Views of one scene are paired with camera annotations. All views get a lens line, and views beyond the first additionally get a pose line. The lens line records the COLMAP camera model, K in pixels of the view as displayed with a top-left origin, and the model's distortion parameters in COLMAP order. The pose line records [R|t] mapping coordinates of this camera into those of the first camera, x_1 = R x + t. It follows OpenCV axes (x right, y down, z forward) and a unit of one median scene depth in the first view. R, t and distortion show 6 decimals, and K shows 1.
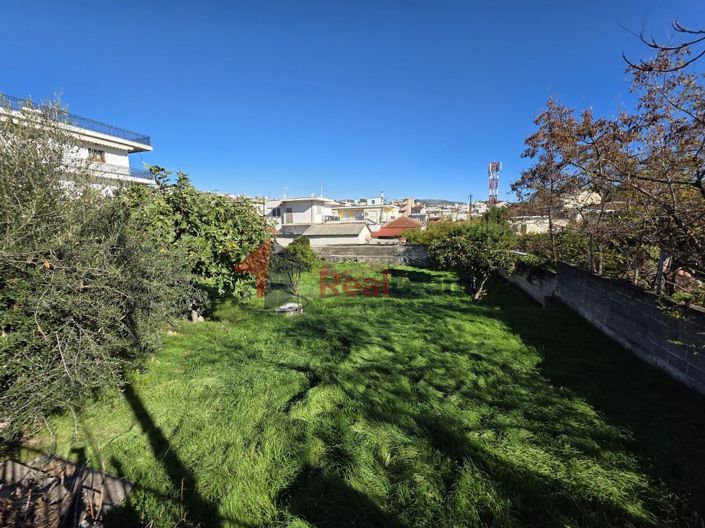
lens RADIAL K [[279.1, 0, 354.9], [0, 279.1, 263.3], [0, 0, 1]] dist [0.000554, -0.000502]
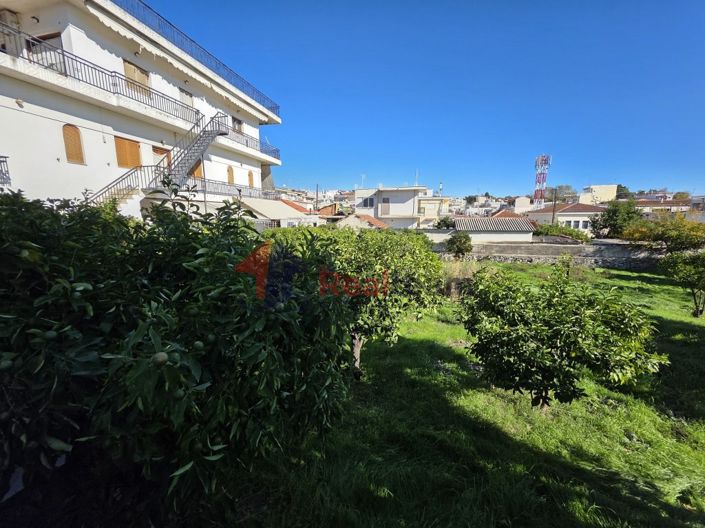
lens RADIAL K [[278.8, 0, 353.8], [0, 278.8, 263.2], [0, 0, 1]] dist [0.000761, -0.000324]
pose [[0.997891, 0.009443, 0.064225, -2.770311], [-0.011301, 0.999526, 0.028634, -0.098509], [-0.063924, -0.029300, 0.997525, 0.781015]]
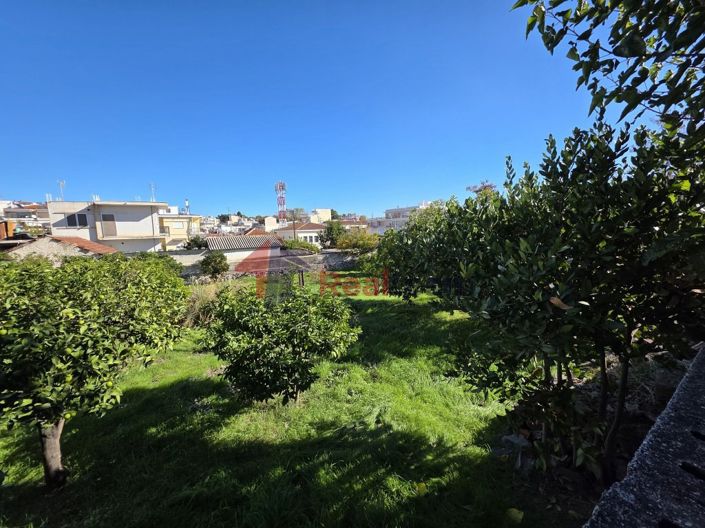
lens RADIAL K [[278.8, 0, 353.8], [0, 278.8, 263.2], [0, 0, 1]] dist [0.000761, -0.000324]
pose [[0.637146, -0.084415, 0.766106, -2.715987], [0.119500, 0.992784, 0.010007, -0.098458], [-0.761423, 0.085174, 0.642636, 0.769227]]
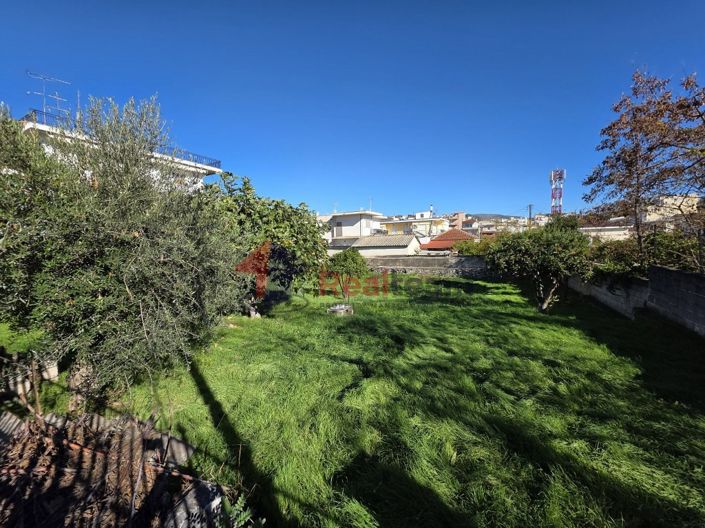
lens RADIAL K [[277.5, 0, 354.2], [0, 277.5, 263.9], [0, 0, 1]] dist [0.001901, 0.000112]
pose [[0.985356, 0.007384, -0.170351, -0.025645], [-0.016825, 0.998397, -0.054041, 0.081313], [0.169679, 0.056116, 0.983900, 0.028968]]
